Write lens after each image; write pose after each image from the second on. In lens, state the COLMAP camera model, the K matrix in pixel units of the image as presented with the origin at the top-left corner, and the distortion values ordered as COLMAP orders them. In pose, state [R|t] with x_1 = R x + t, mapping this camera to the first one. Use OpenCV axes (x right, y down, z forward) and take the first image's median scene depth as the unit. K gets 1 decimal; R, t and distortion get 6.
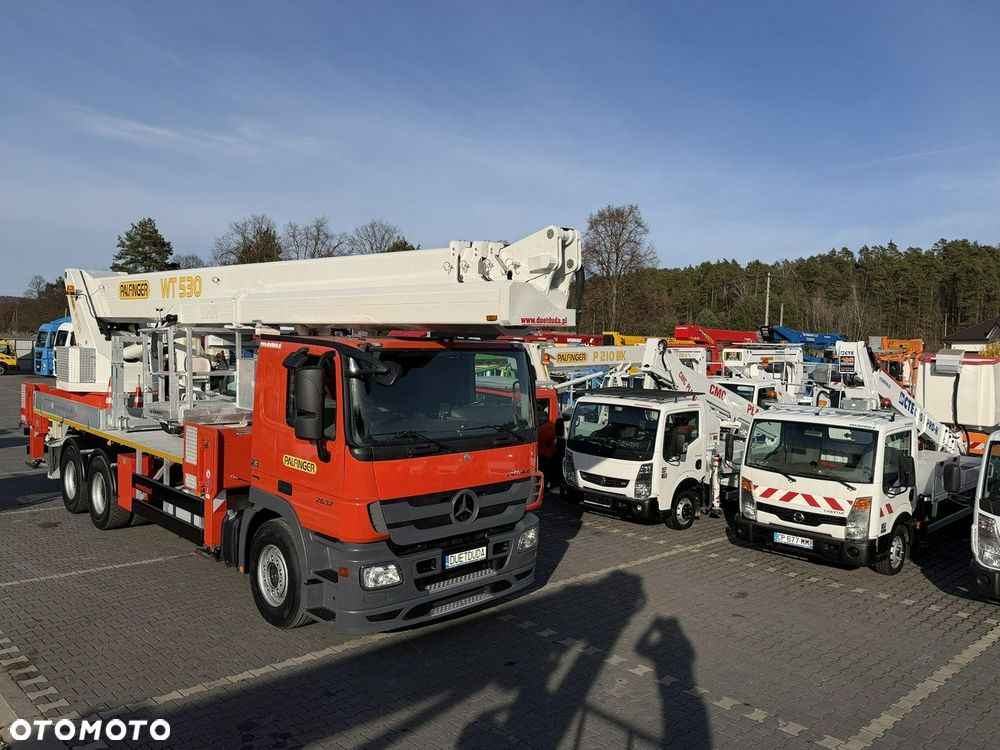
lens RADIAL K [[785.3, 0, 504.1], [0, 785.3, 369.1], [0, 0, 1]] dist [0.084852, -0.119282]
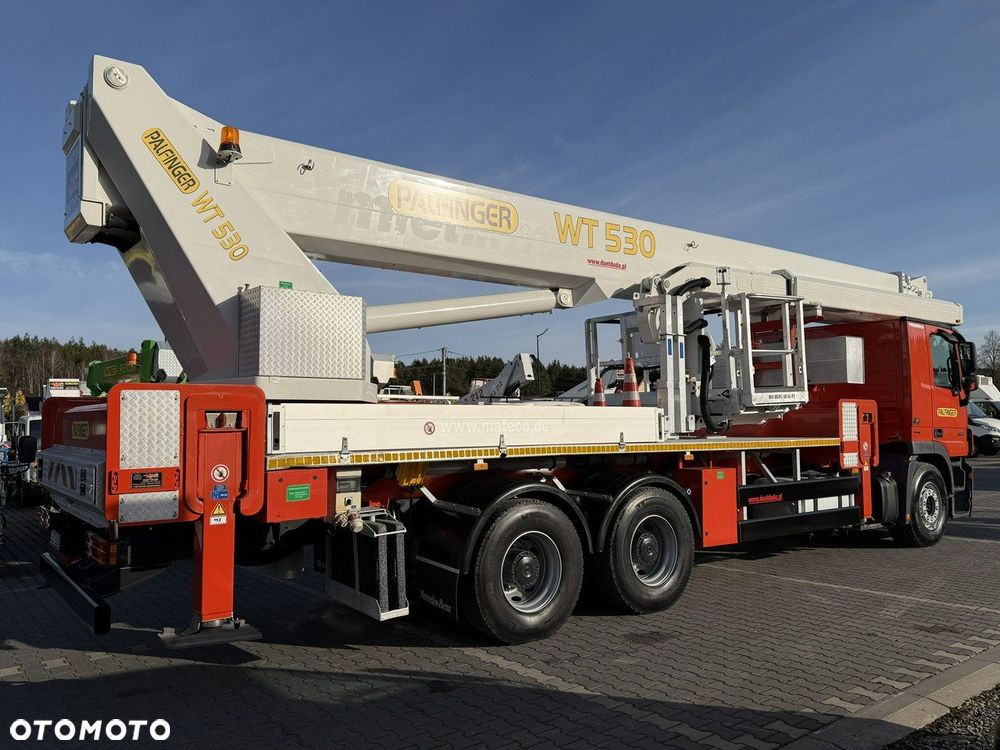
lens RADIAL K [[763.8, 0, 500.1], [0, 763.8, 374.3], [0, 0, 1]] dist [0.140928, -0.254650]
pose [[0.121026, 0.031185, 0.992159, -1.230344], [0.056068, 0.997696, -0.038198, 0.043777], [-0.991065, 0.060251, 0.118999, 1.155239]]
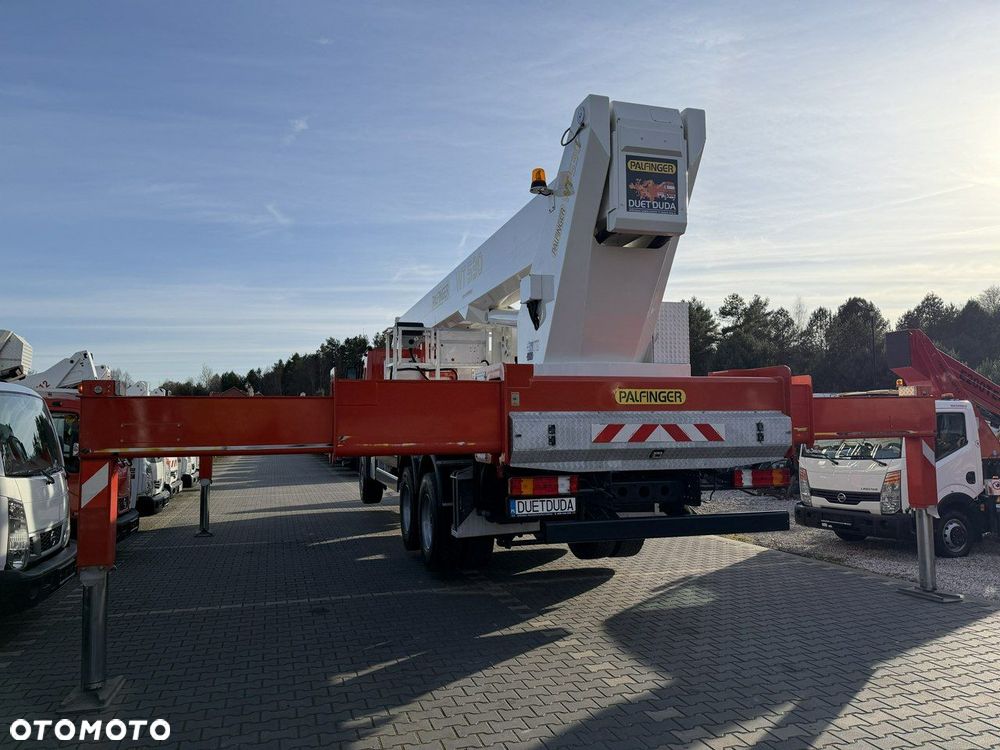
lens RADIAL K [[763.8, 0, 500.1], [0, 763.8, 374.3], [0, 0, 1]] dist [0.140928, -0.254650]
pose [[-0.897948, 0.014293, 0.439870, -0.920056], [0.008026, 0.999838, -0.016104, 0.036646], [-0.440029, -0.010930, -0.897917, 2.063584]]
